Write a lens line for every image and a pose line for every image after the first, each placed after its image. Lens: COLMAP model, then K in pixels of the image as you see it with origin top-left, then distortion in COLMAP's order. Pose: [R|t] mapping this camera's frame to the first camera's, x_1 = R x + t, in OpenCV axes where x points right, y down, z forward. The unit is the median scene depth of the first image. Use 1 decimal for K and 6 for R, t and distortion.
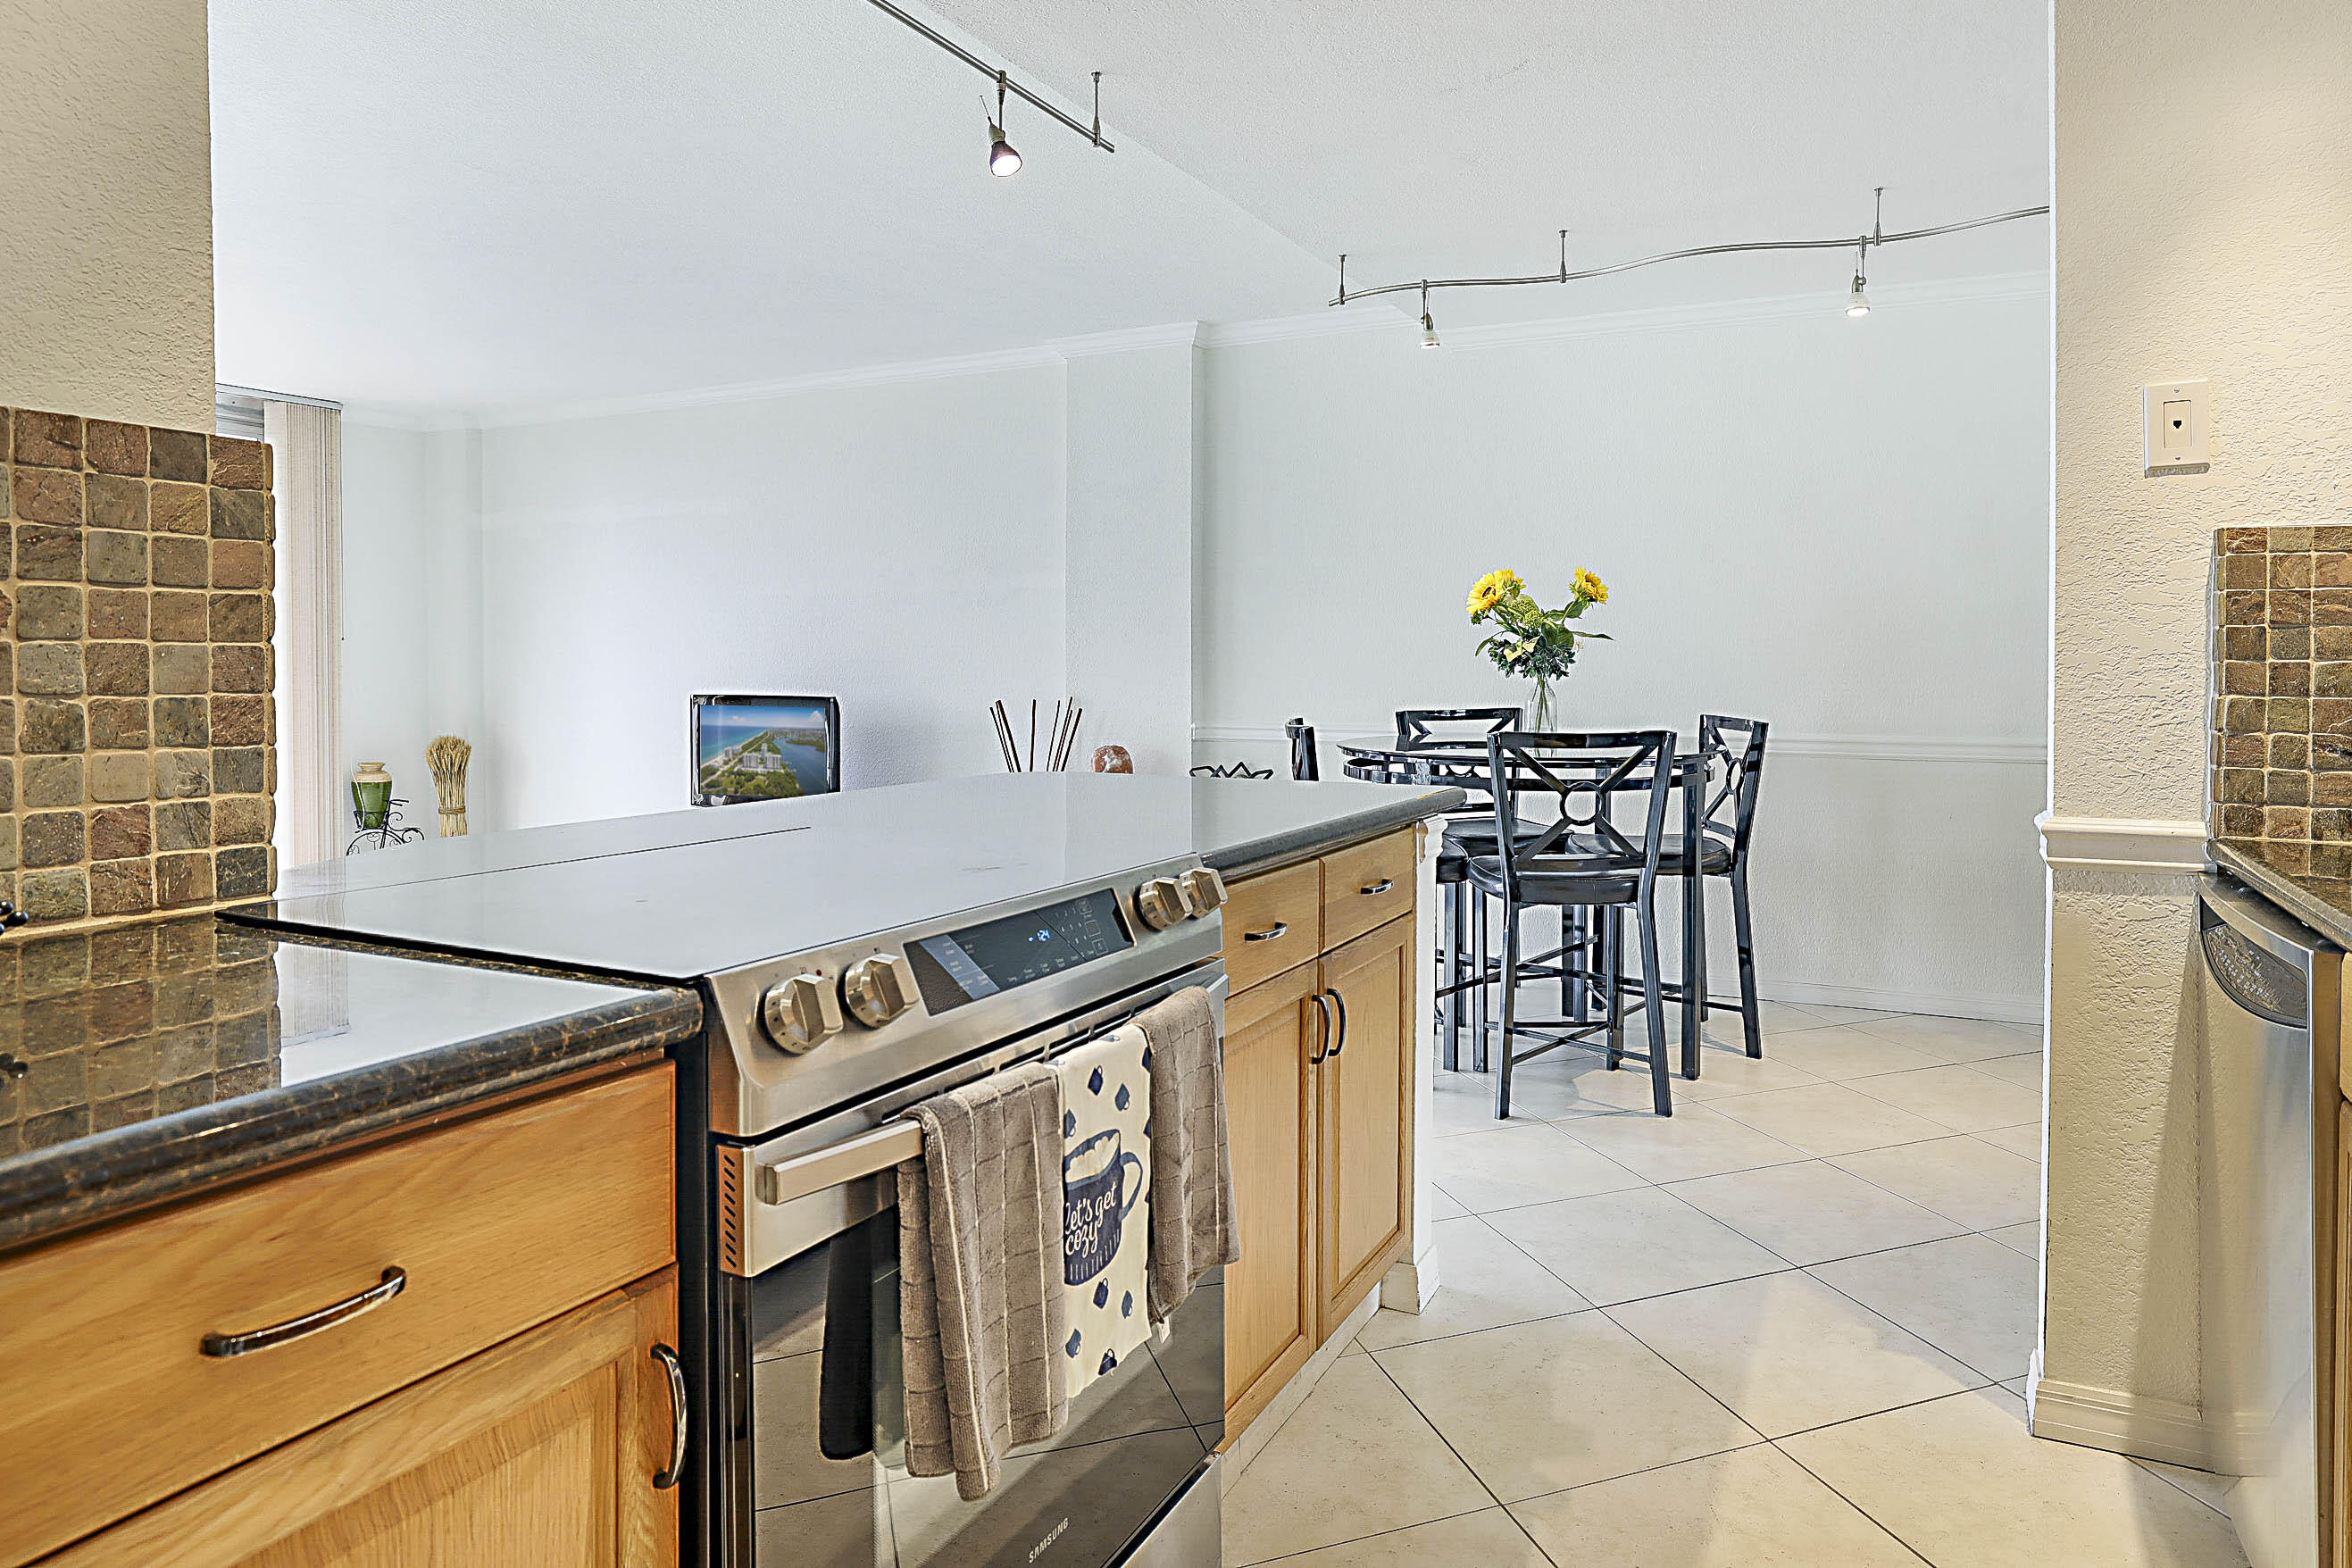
lens RADIAL K [[1402.9, 0, 1258.1], [0, 1402.9, 689.8], [0, 0, 1]] dist [-0.014661, 0.011018]
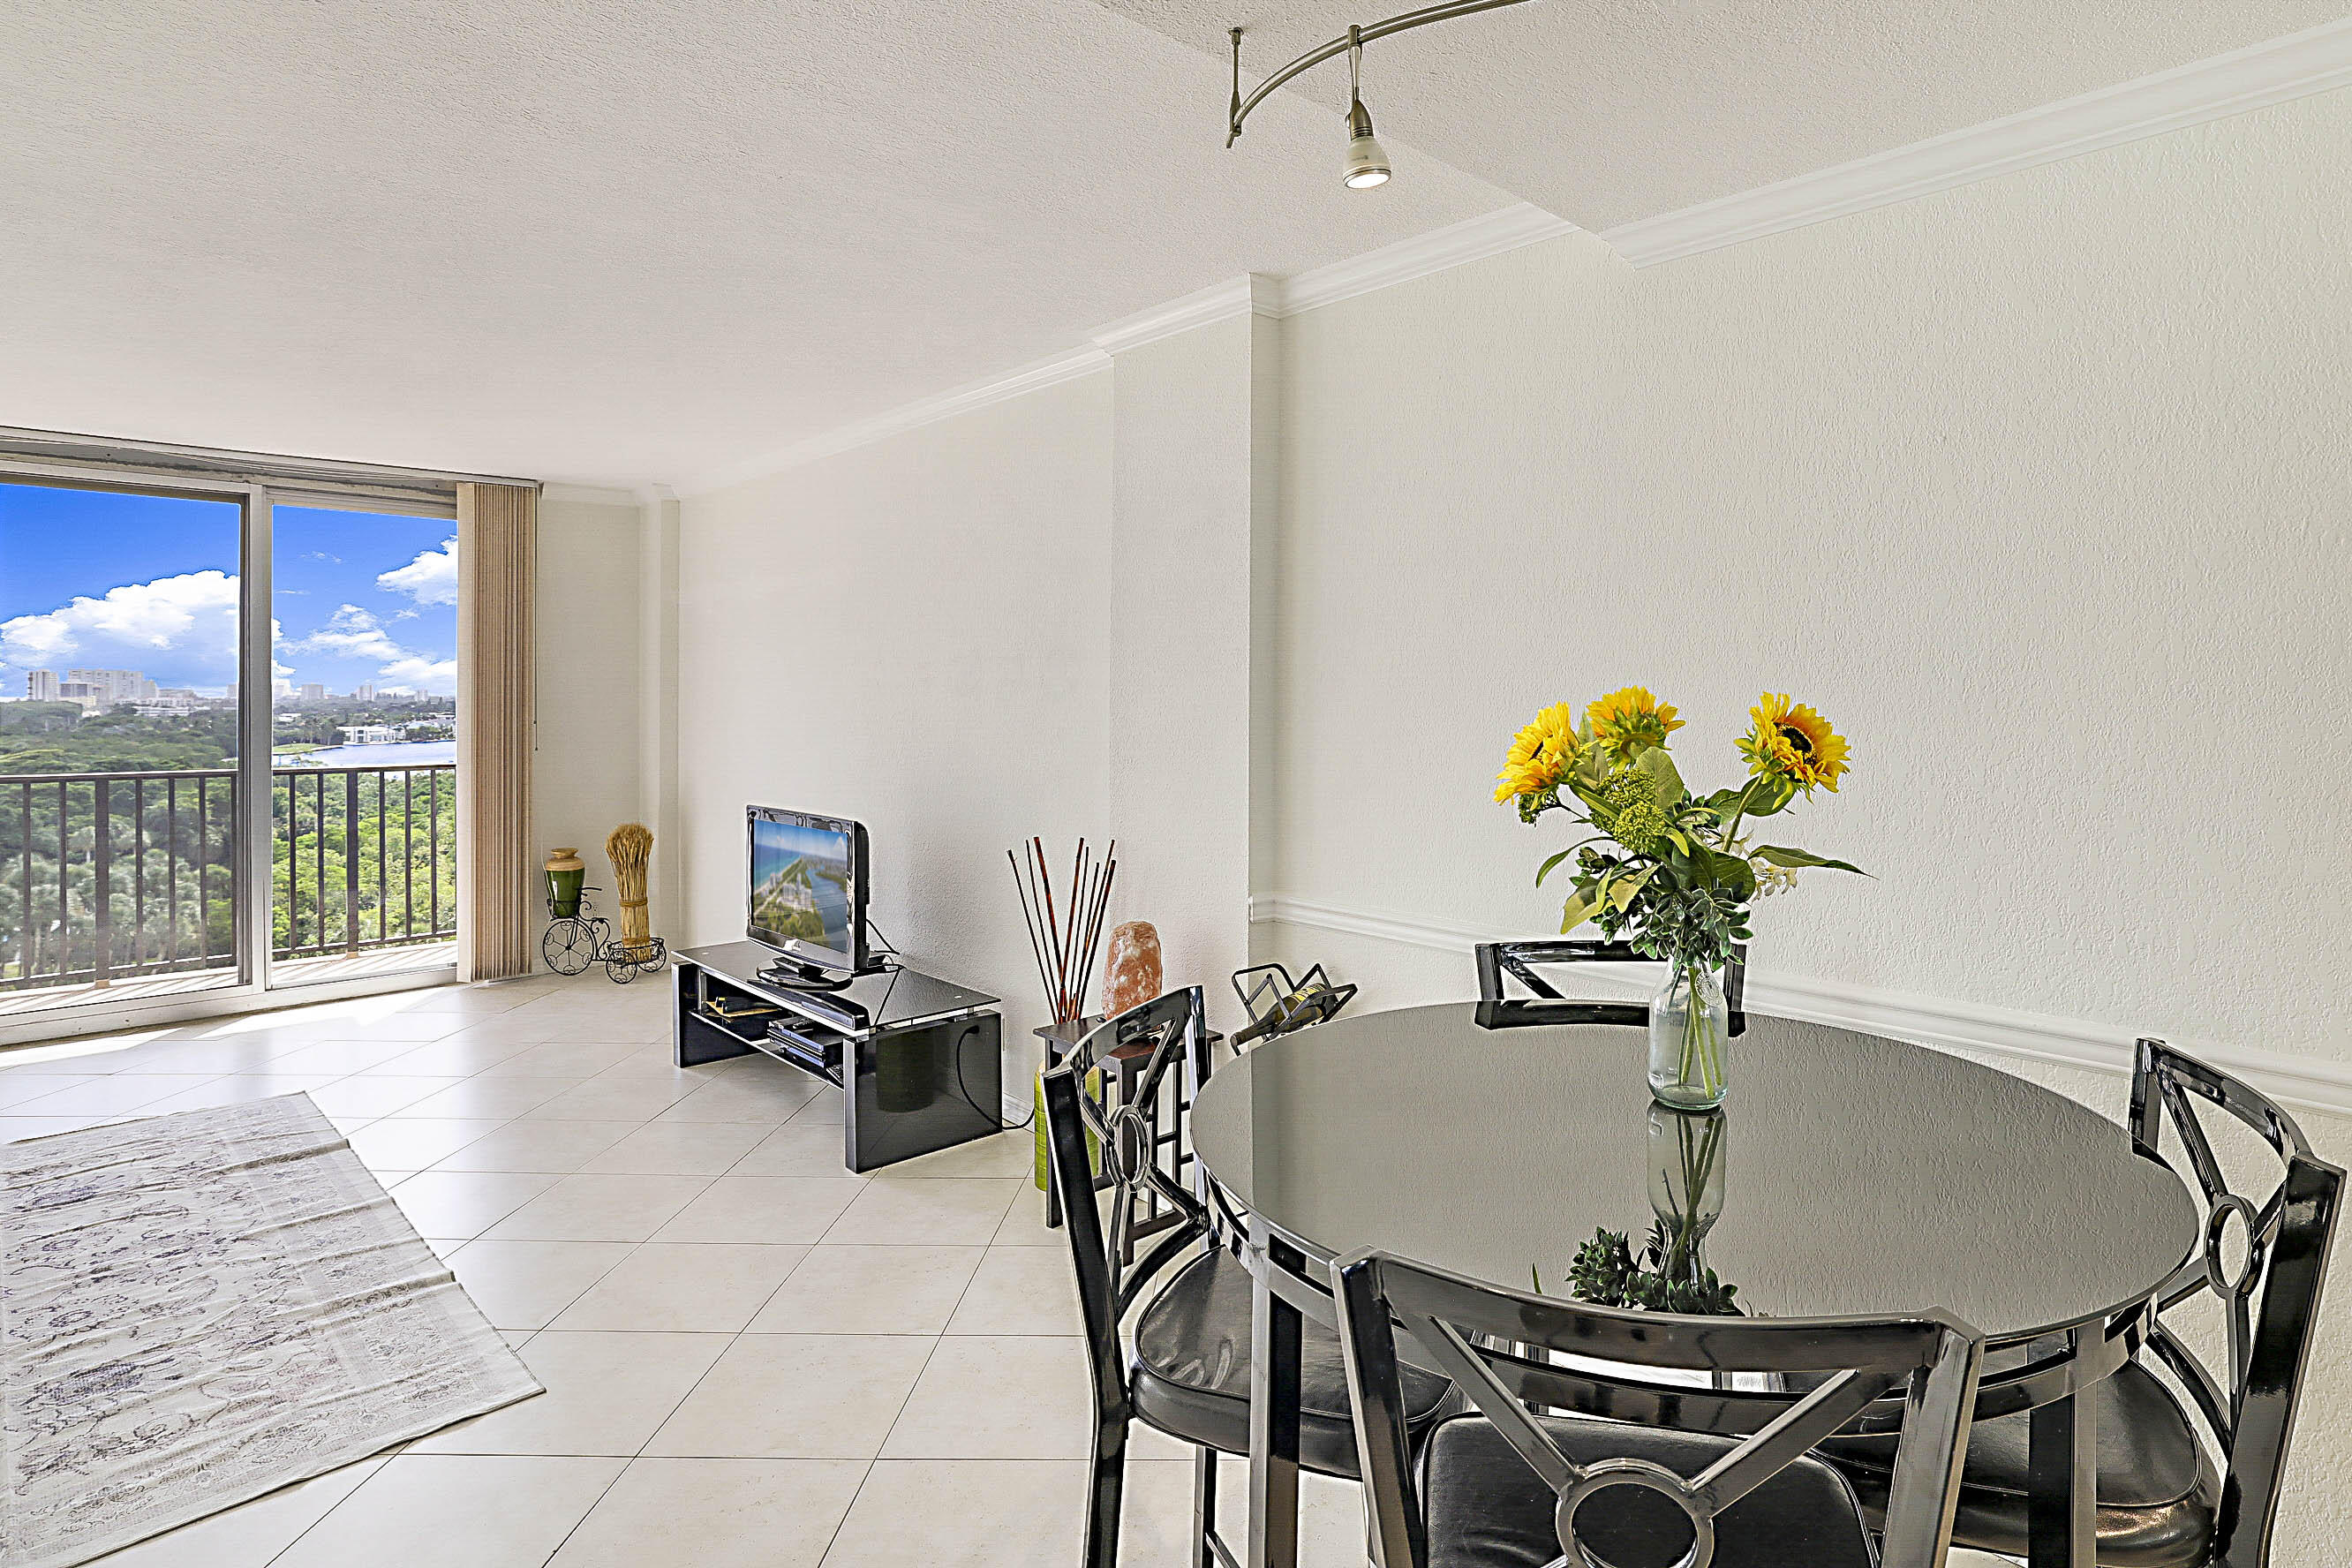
lens RADIAL K [[1253.6, 0, 1289.7], [0, 1253.6, 693.6], [0, 0, 1]] dist [-0.025858, 0.014998]
pose [[0.942388, 0.004407, -0.334492, 0.215090], [-0.011141, 0.999772, -0.018216, -0.077964], [0.334335, 0.020893, 0.942223, 0.606034]]
